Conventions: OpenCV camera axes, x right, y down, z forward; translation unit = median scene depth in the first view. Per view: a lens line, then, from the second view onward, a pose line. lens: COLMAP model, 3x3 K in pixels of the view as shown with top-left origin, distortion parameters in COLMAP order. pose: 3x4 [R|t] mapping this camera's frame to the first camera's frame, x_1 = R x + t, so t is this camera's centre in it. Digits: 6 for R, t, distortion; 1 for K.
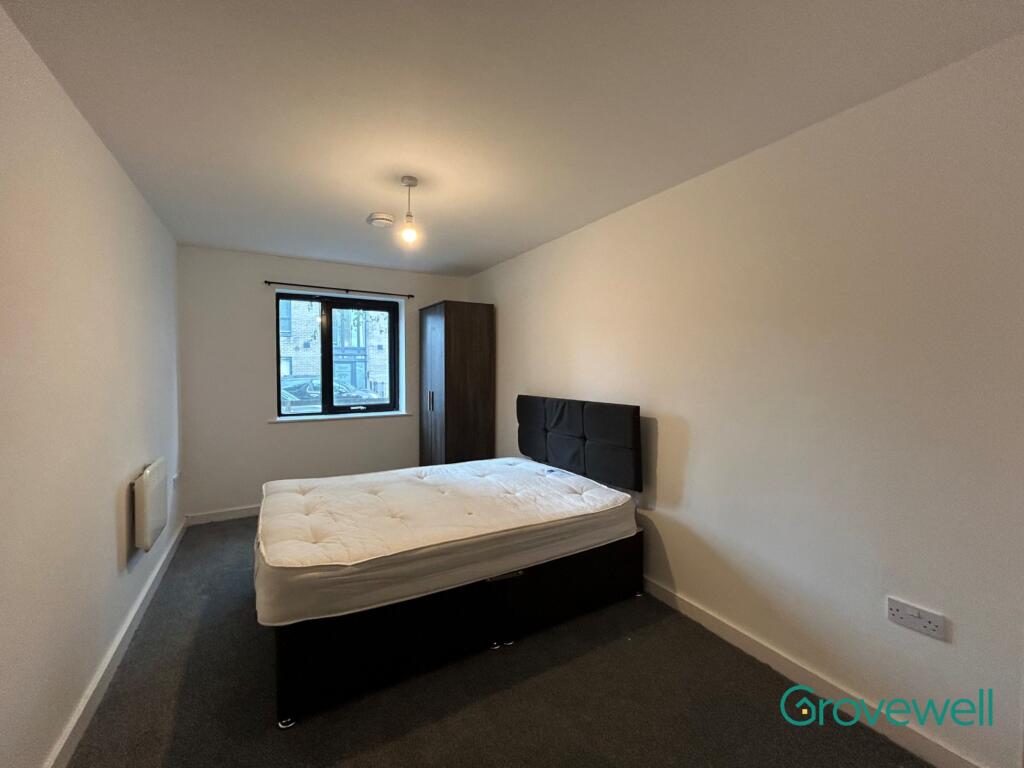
lens RADIAL K [[413.7, 0, 509.9], [0, 413.7, 381.4], [0, 0, 1]] dist [0.000000, -0.000004]
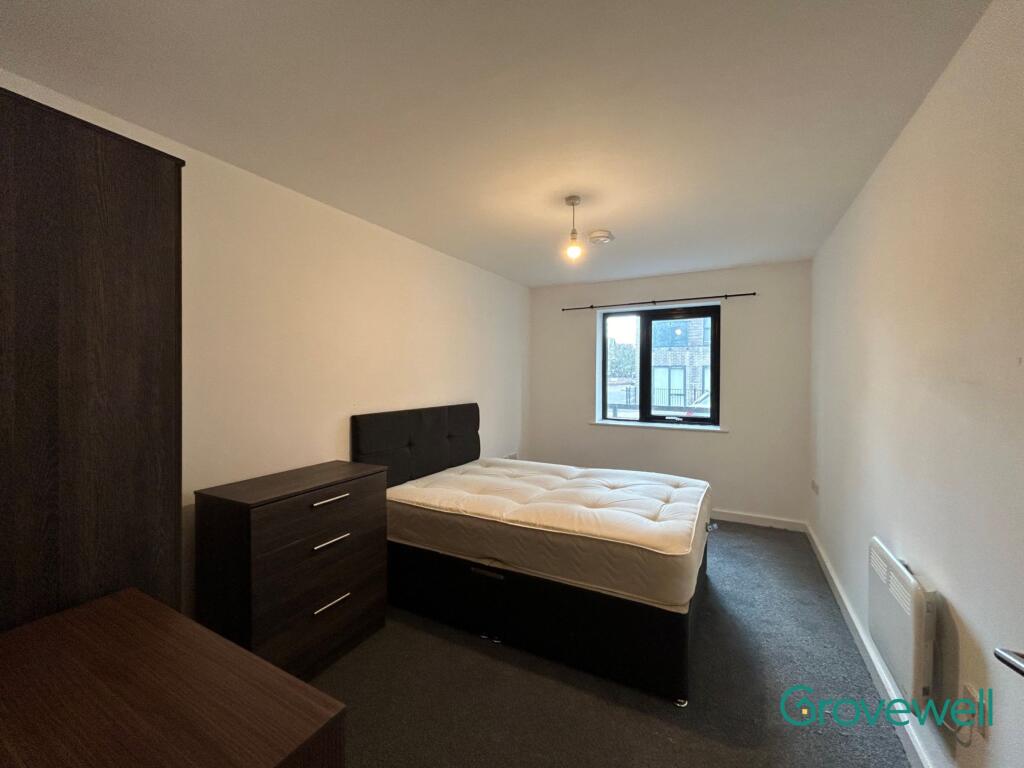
lens RADIAL K [[413.7, 0, 509.9], [0, 413.7, 381.4], [0, 0, 1]] dist [0.000000, -0.000004]
pose [[0.528592, 0.009971, -0.848817, 0.270575], [-0.030255, 0.999517, -0.007100, -0.006117], [0.848336, 0.029434, 0.528639, 0.153349]]
